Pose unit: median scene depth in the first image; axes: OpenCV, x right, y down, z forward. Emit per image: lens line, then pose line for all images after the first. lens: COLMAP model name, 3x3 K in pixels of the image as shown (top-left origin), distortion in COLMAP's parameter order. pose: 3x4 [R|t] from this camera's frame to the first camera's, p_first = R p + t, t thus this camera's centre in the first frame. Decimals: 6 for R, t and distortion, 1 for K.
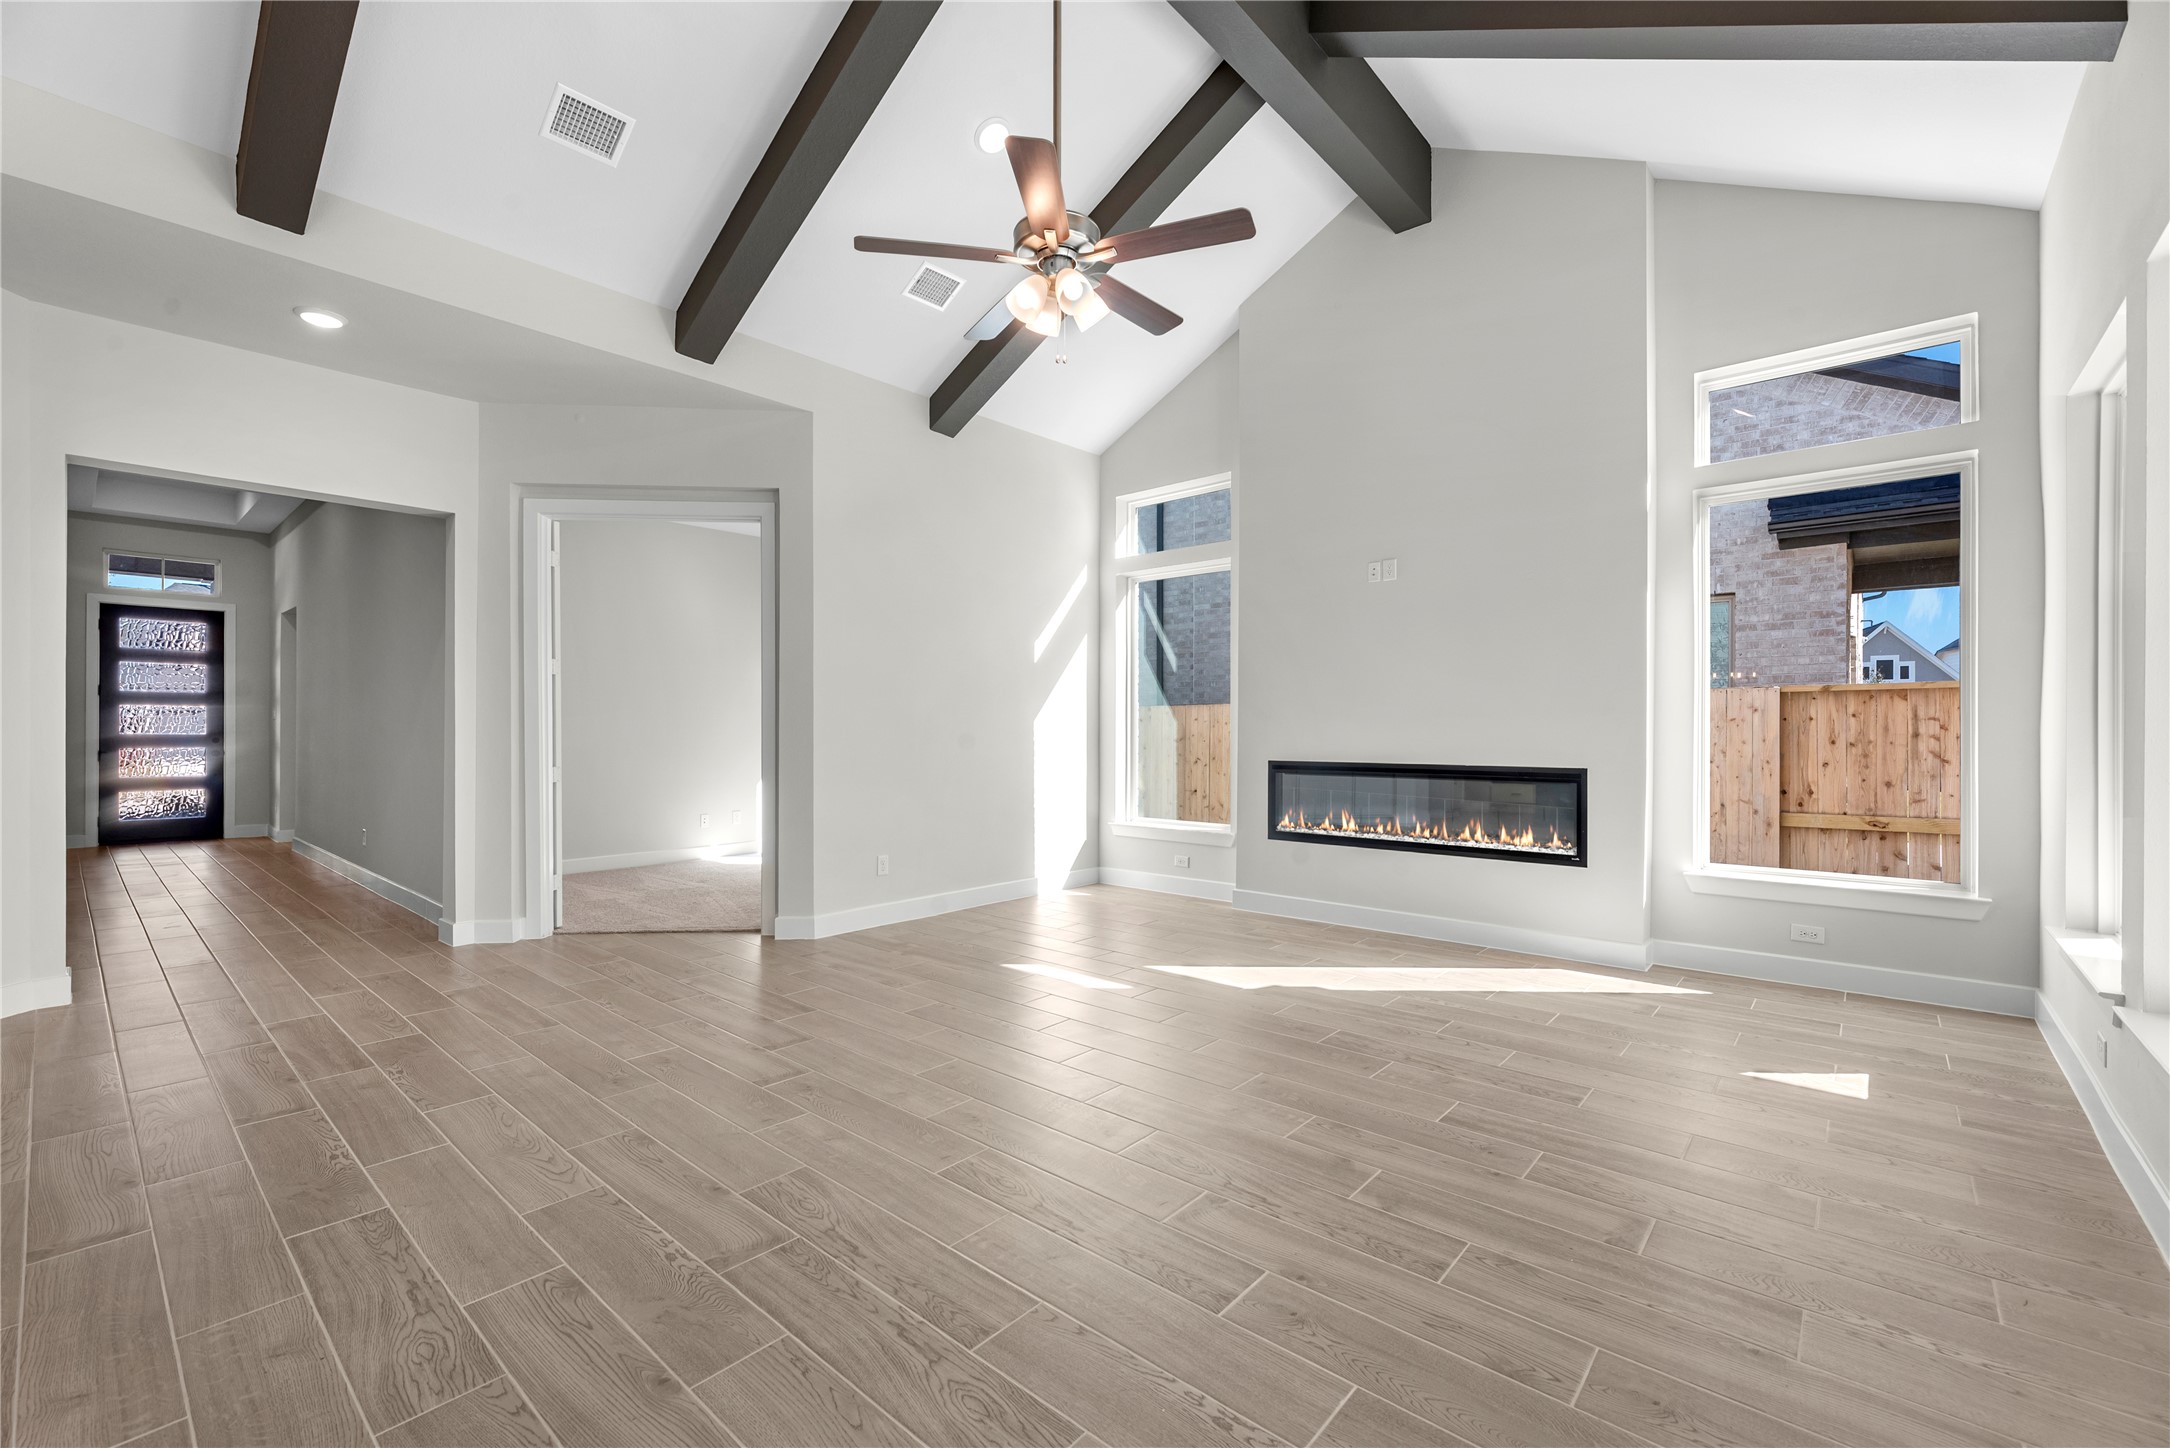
lens RADIAL K [[914.9, 0, 1090.8], [0, 914.9, 726.3], [0, 0, 1]] dist [-0.000001, -0.000238]
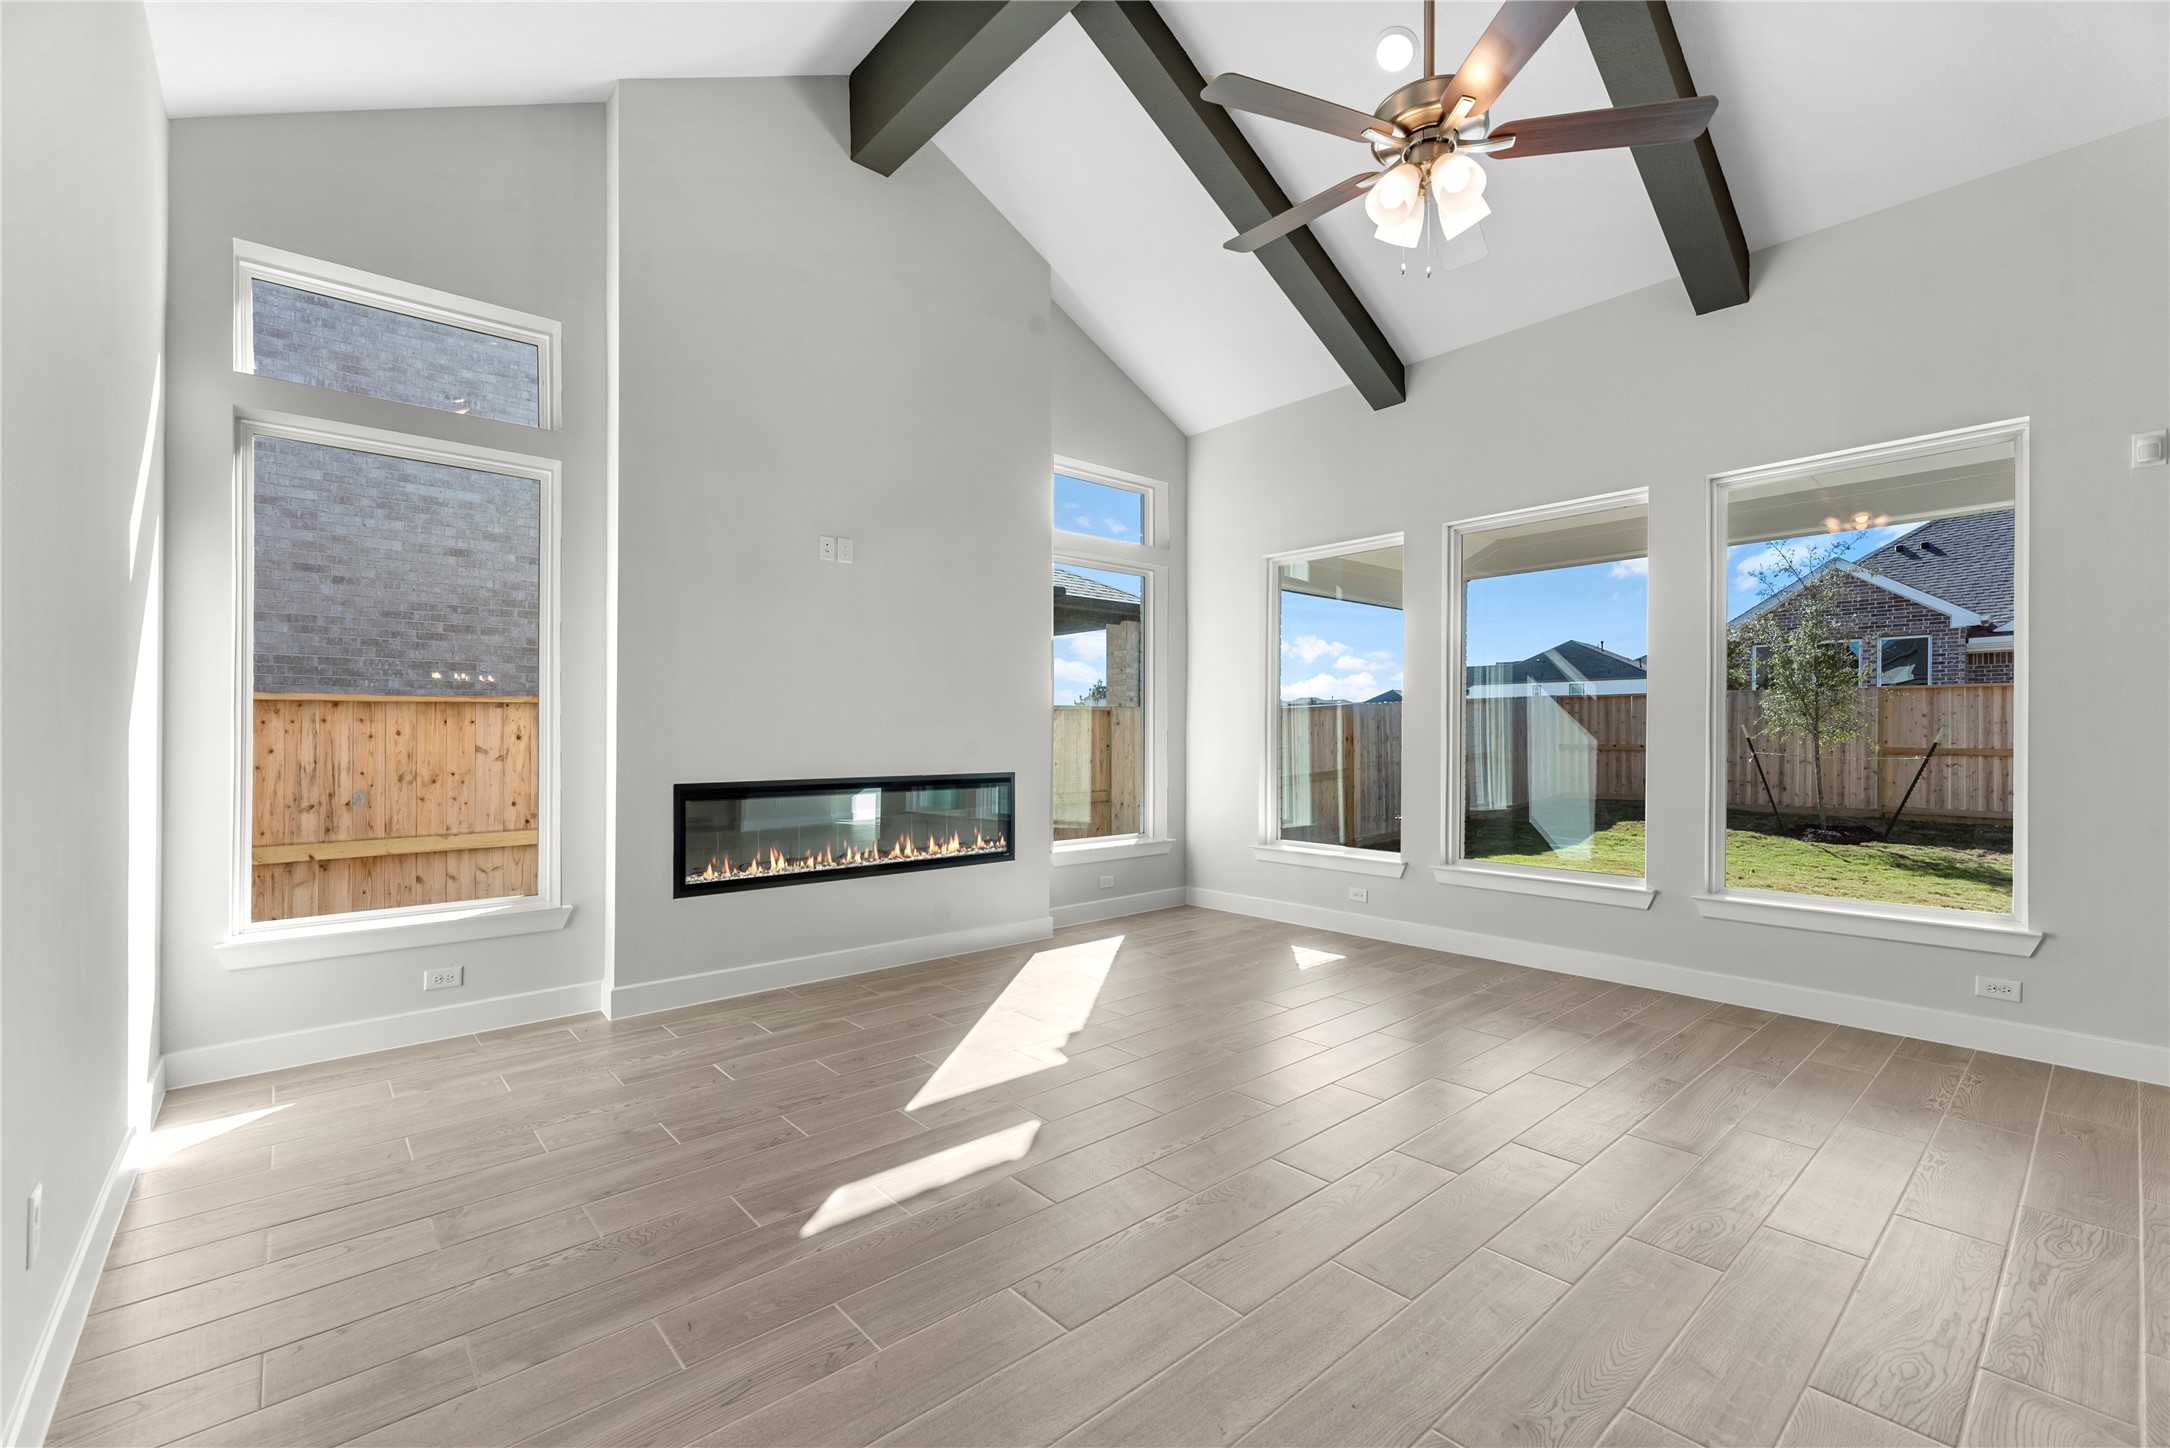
lens RADIAL K [[914.9, 0, 1090.8], [0, 914.9, 726.3], [0, 0, 1]] dist [-0.000001, -0.000238]
pose [[0.121315, -0.002479, 0.992611, -0.500979], [0.006637, 0.999977, 0.001686, -0.009834], [-0.992592, 0.006383, 0.121329, 0.698084]]
